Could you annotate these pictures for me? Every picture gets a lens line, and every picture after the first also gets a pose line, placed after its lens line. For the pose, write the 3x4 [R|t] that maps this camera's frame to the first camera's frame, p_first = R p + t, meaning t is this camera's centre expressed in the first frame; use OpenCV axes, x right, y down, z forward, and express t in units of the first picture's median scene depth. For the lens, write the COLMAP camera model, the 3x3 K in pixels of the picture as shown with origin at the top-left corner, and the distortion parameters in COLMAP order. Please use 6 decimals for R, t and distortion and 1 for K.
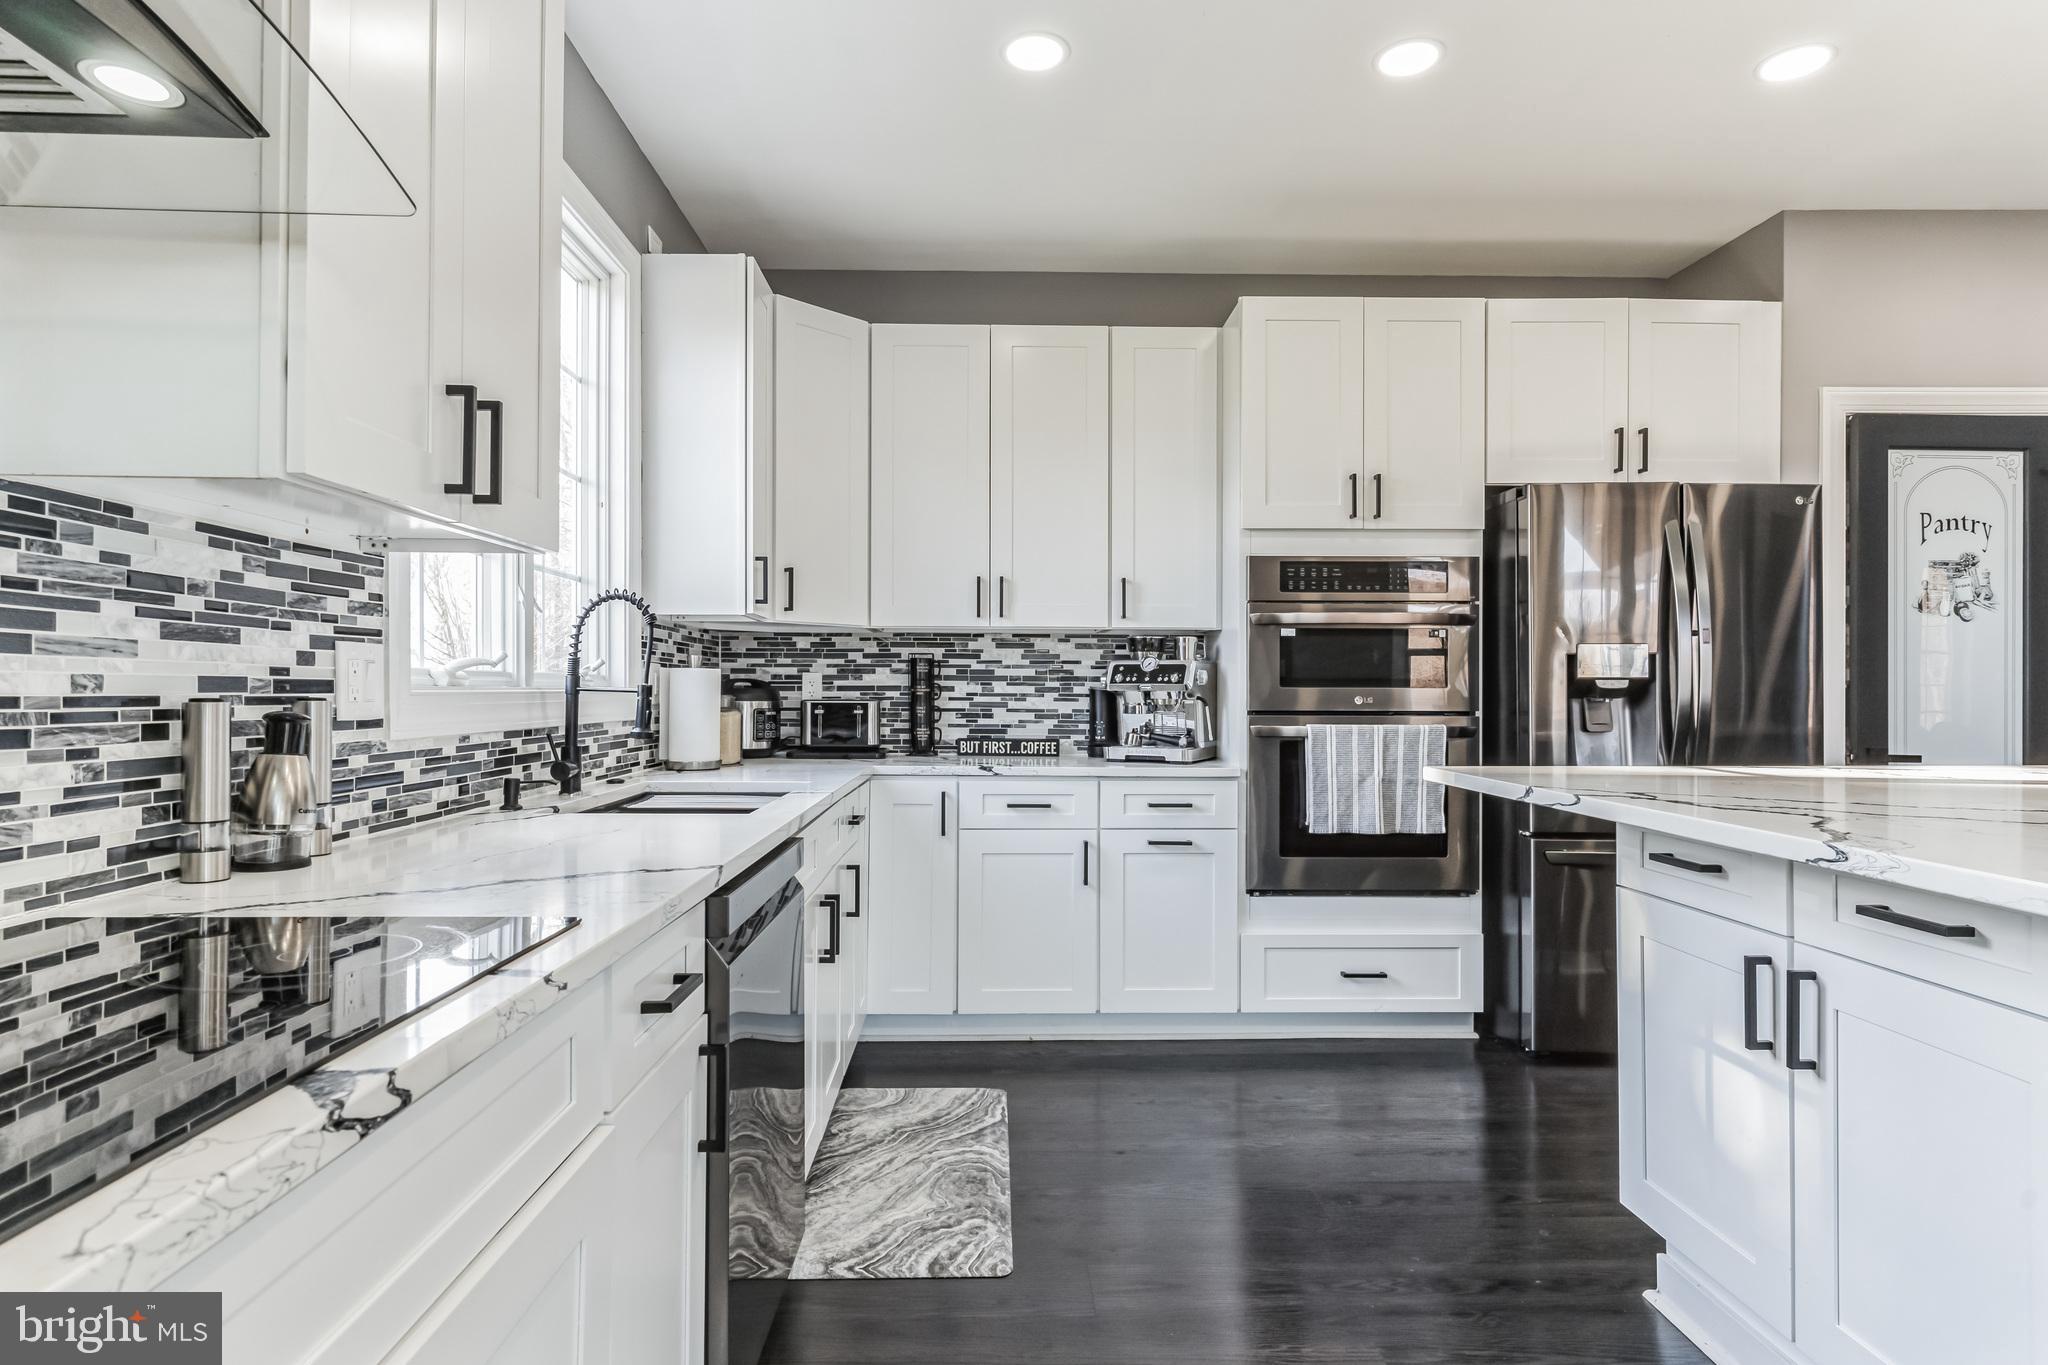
lens RADIAL K [[1116.7, 0, 1033.4], [0, 1116.7, 681.0], [0, 0, 1]] dist [0.024563, -0.000527]
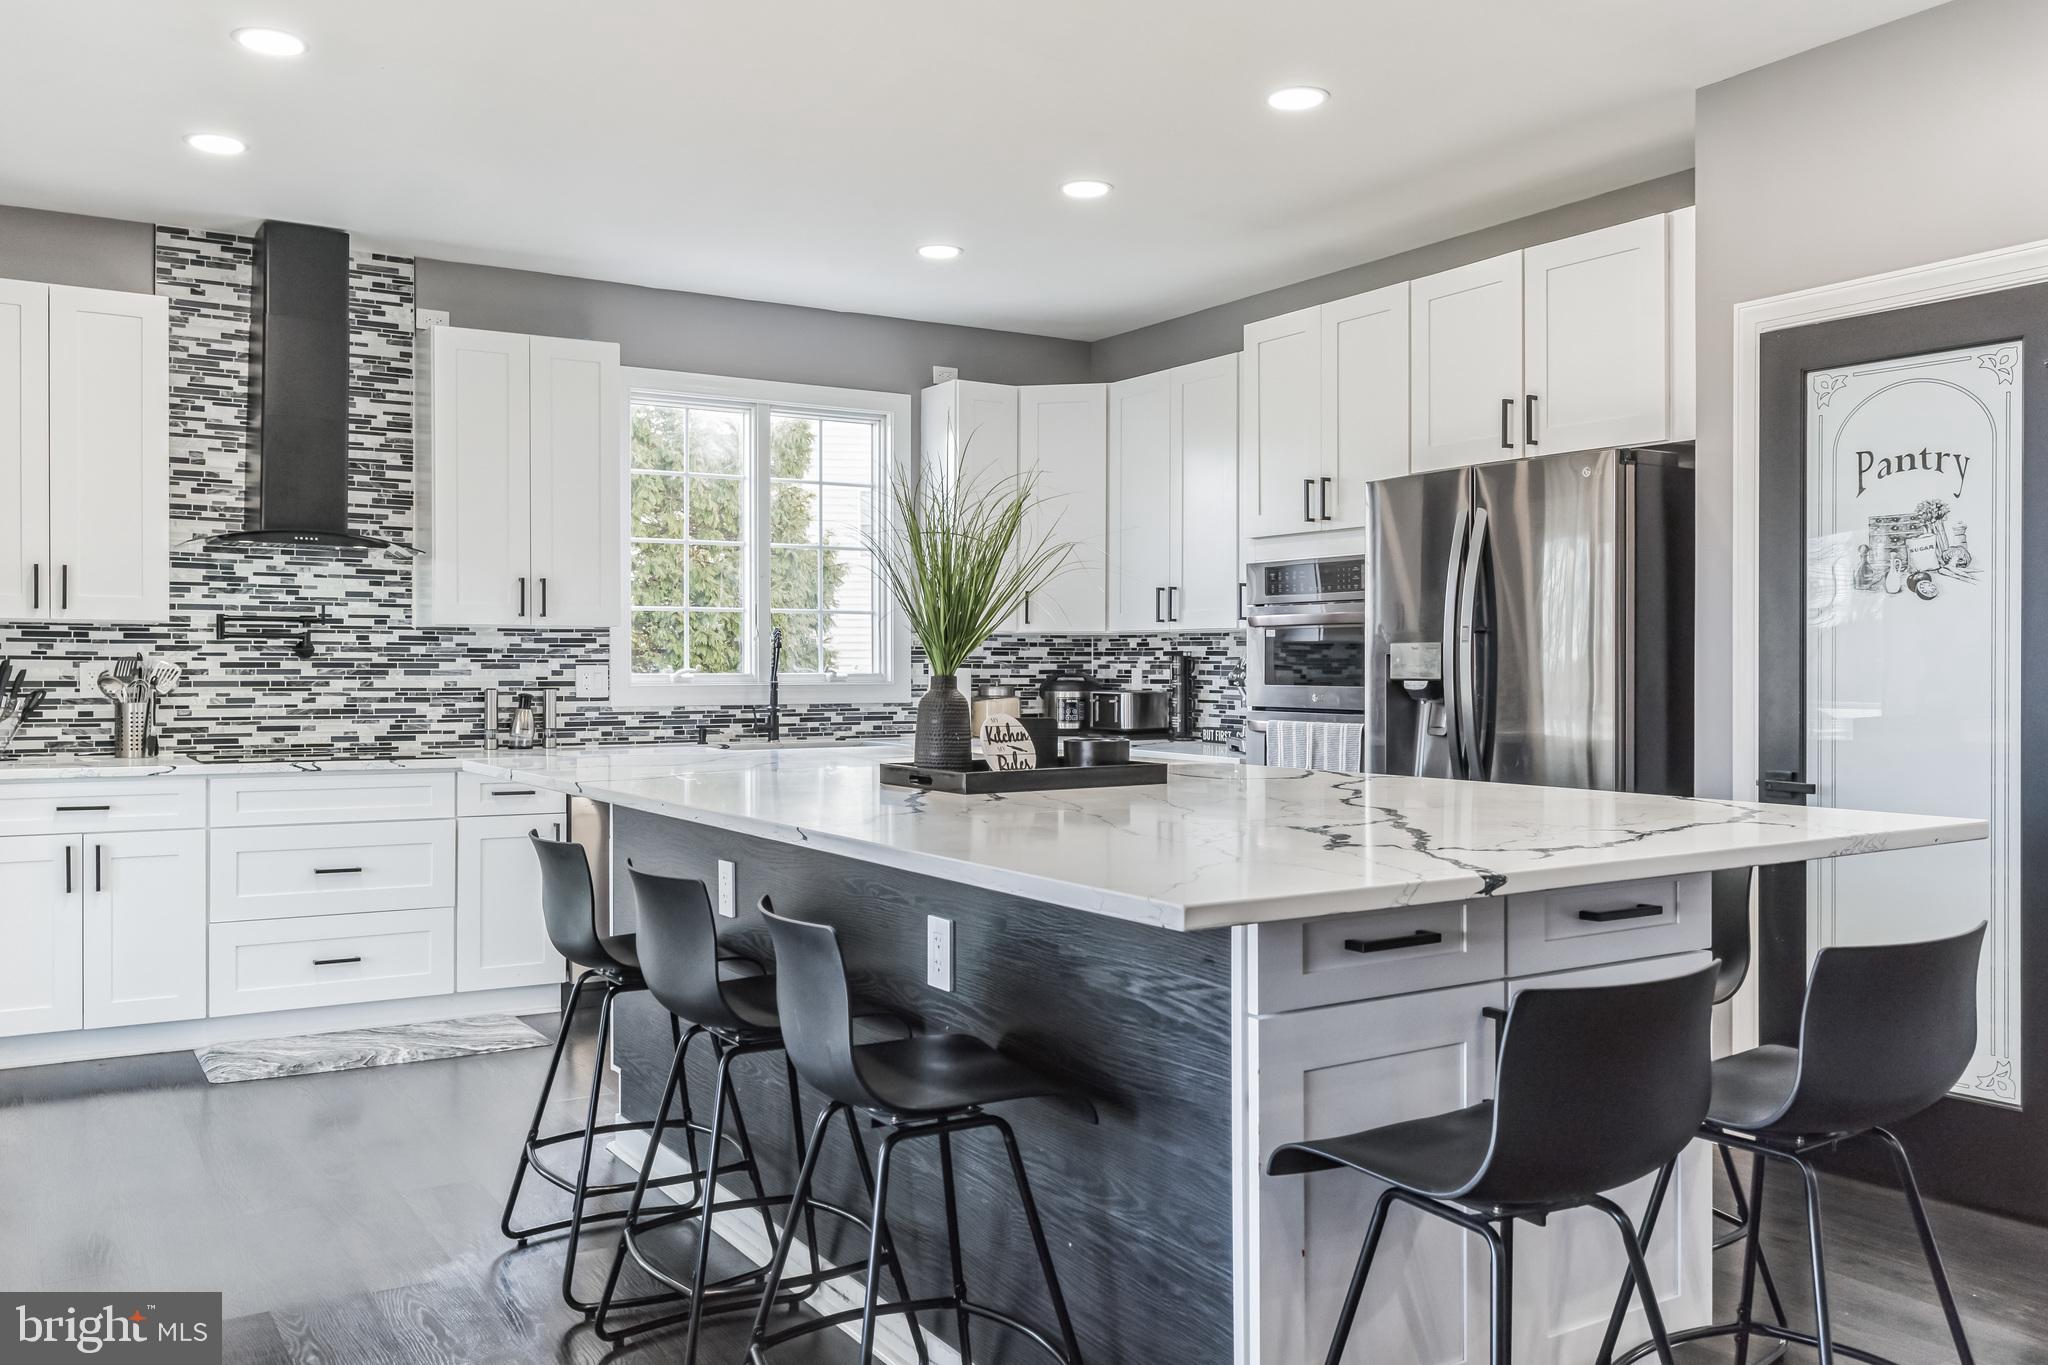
lens RADIAL K [[1652.1, 0, 1015.7], [0, 1652.1, 675.7], [0, 0, 1]] dist [-0.000467, 0.006793]
pose [[0.503032, 0.004627, -0.864256, 2.858756], [0.006923, 0.999932, 0.009383, -0.038068], [0.864240, -0.010703, 0.502966, 0.001313]]
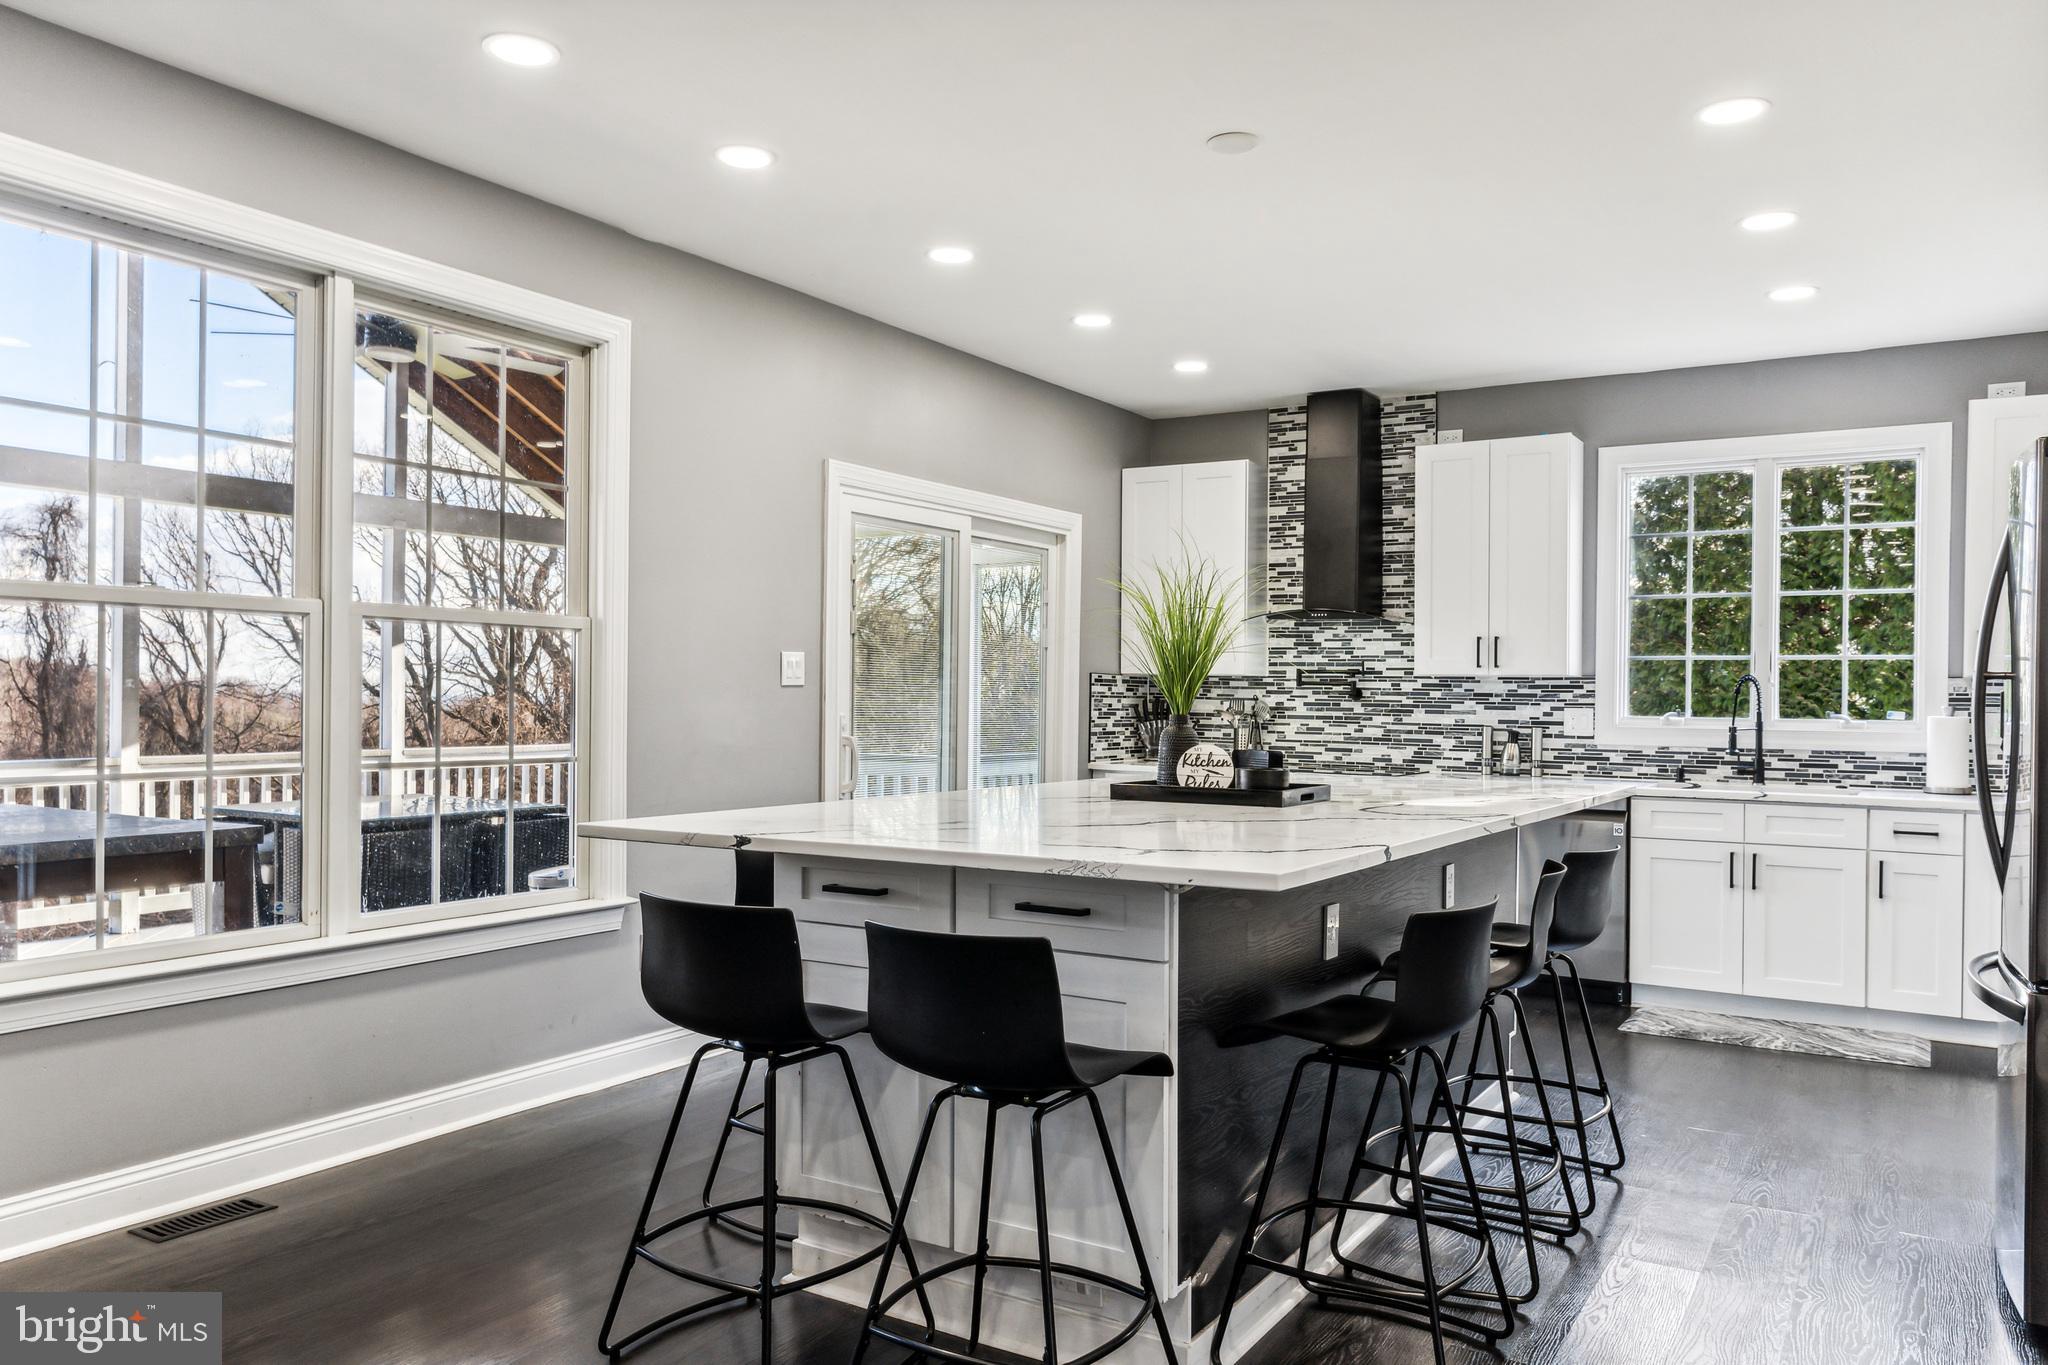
lens RADIAL K [[1483.2, 0, 1010.4], [0, 1483.2, 698.0], [0, 0, 1]] dist [0.004176, 0.004545]
pose [[-0.558226, -0.006215, -0.829665, 3.203663], [-0.006307, 0.999975, -0.003248, -0.037870], [0.829665, 0.003419, -0.558251, 1.848834]]
